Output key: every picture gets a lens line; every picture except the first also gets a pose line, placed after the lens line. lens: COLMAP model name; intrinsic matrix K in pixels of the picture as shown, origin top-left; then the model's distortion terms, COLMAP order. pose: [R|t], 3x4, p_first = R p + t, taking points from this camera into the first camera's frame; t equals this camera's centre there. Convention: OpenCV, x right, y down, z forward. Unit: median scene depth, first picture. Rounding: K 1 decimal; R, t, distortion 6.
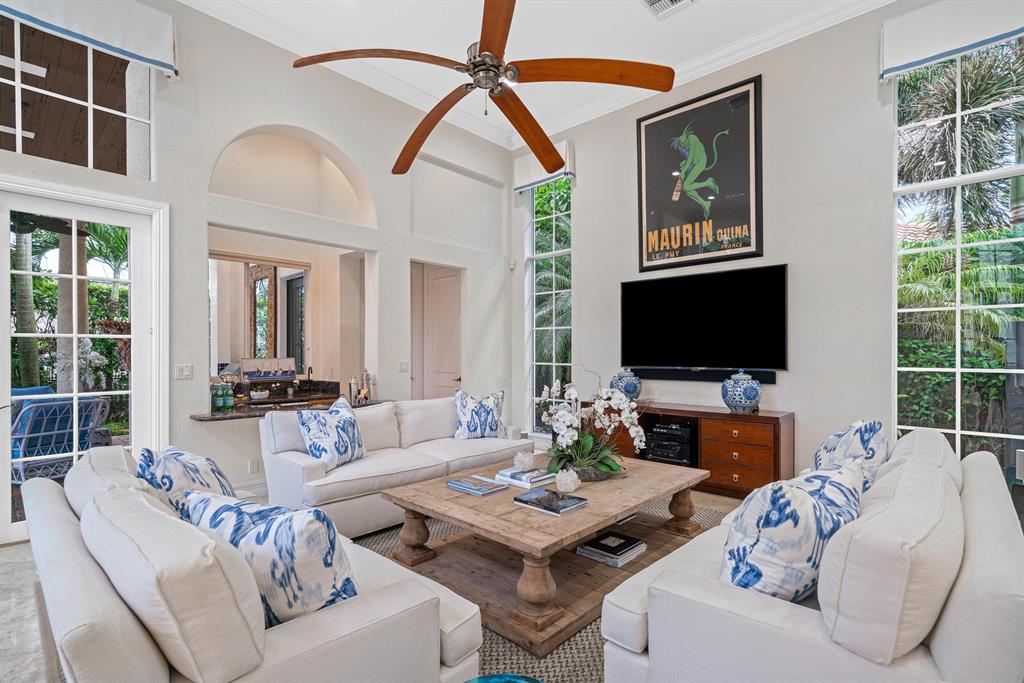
lens RADIAL K [[518.7, 0, 509.6], [0, 518.7, 352.5], [0, 0, 1]] dist [-0.000489, 0.000069]
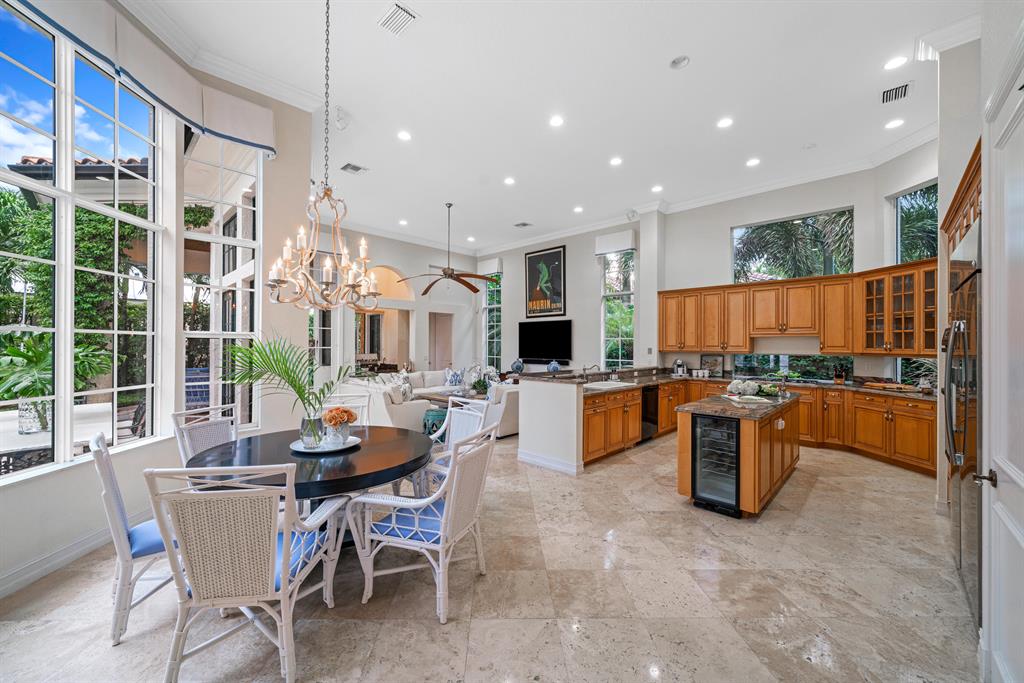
lens RADIAL K [[394.9, 0, 512.0], [0, 394.9, 341.5], [0, 0, 1]] dist [-0.000615, 0.000244]
pose [[0.999975, 0.004063, 0.005830, 0.190895], [-0.004015, 0.999958, -0.008297, -0.036729], [-0.005863, 0.008273, 0.999949, -0.860221]]
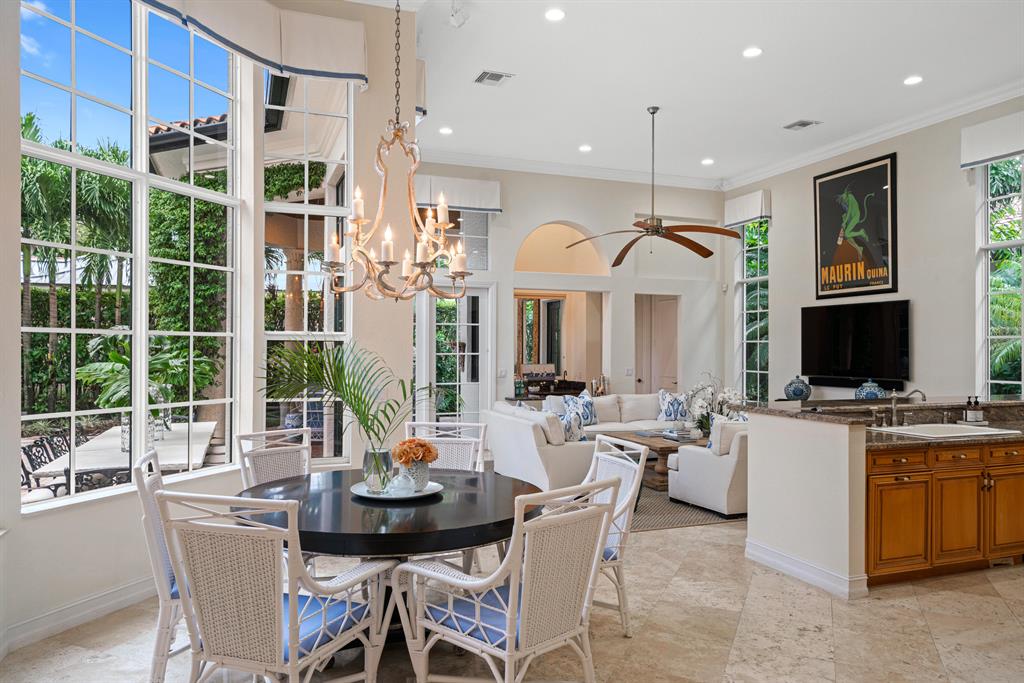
lens RADIAL K [[691.0, 0, 512.0], [0, 691.0, 341.5], [0, 0, 1]] dist [0.007478, -0.002162]
pose [[0.909534, -0.000044, -0.415629, 0.300049], [-0.004545, 0.999939, -0.010052, -0.036799], [0.415604, 0.011032, 0.909479, -0.877654]]
